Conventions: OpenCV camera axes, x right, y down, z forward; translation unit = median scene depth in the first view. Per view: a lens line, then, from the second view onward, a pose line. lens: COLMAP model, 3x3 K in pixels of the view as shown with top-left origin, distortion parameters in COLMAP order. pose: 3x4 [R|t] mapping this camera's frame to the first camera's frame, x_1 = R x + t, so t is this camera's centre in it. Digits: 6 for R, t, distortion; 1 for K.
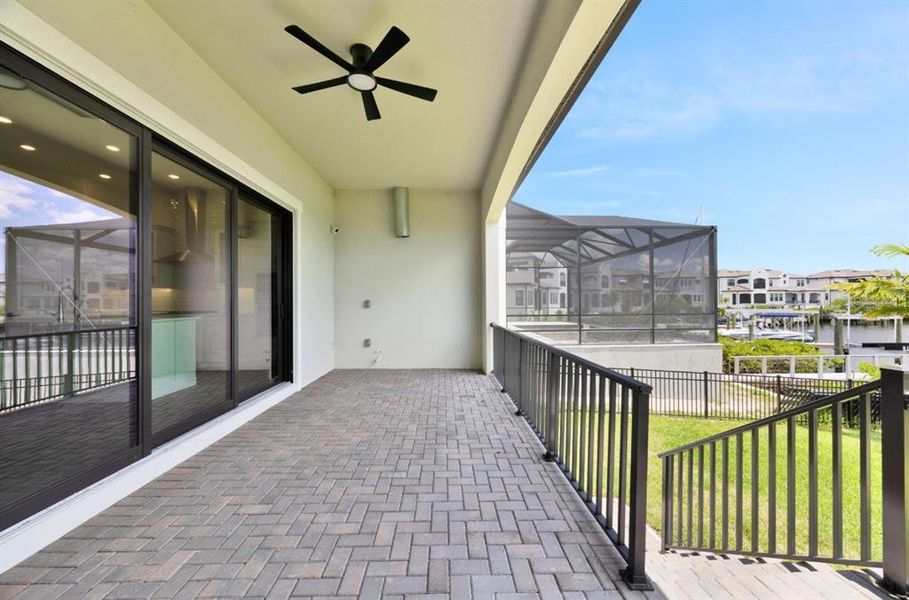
lens RADIAL K [[366.3, 0, 452.6], [0, 366.3, 301.1], [0, 0, 1]] dist [-0.002196, -0.000138]
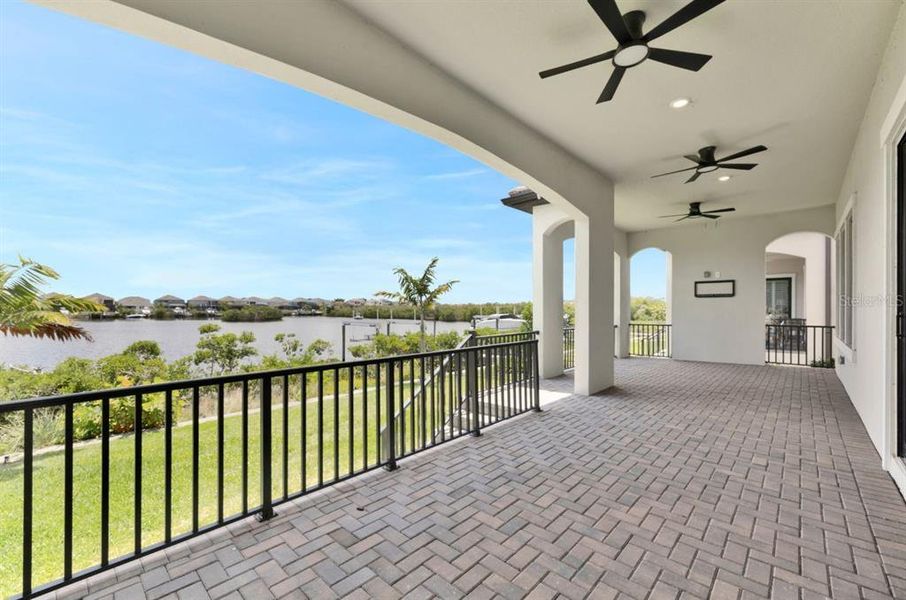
lens RADIAL K [[365.1, 0, 452.9], [0, 365.1, 309.3], [0, 0, 1]] dist [-0.002196, -0.000138]
pose [[-0.718113, 0.006437, 0.695896, -0.226461], [0.002657, 0.999975, -0.006508, 0.000151], [-0.695921, -0.002825, -0.718113, 0.795623]]
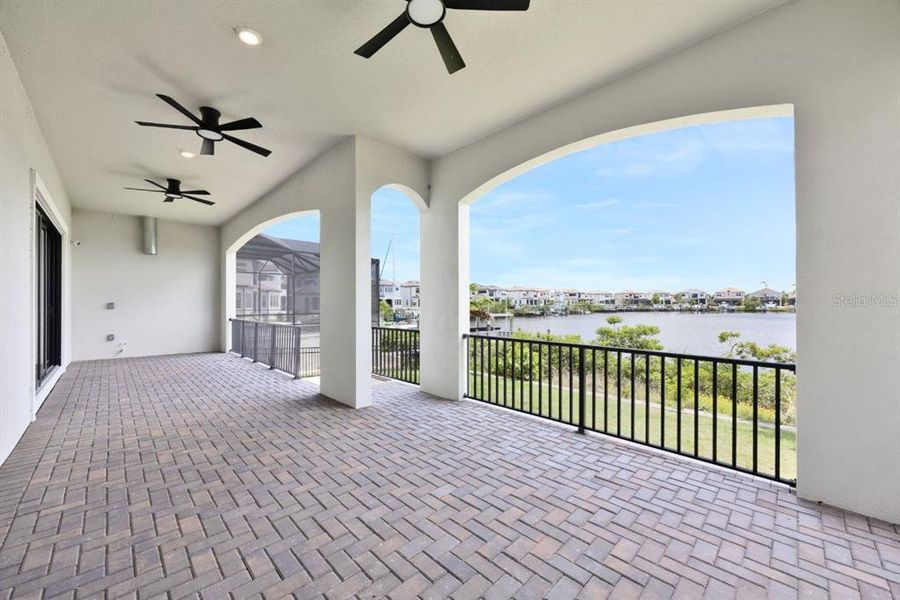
lens RADIAL K [[346.0, 0, 445.4], [0, 346.0, 302.8], [0, 0, 1]] dist [-0.001557, -0.000127]
pose [[0.745169, 0.007347, 0.666835, -0.176630], [-0.005218, 0.999973, -0.005187, -0.002511], [-0.666856, 0.000386, 0.745187, -0.639693]]
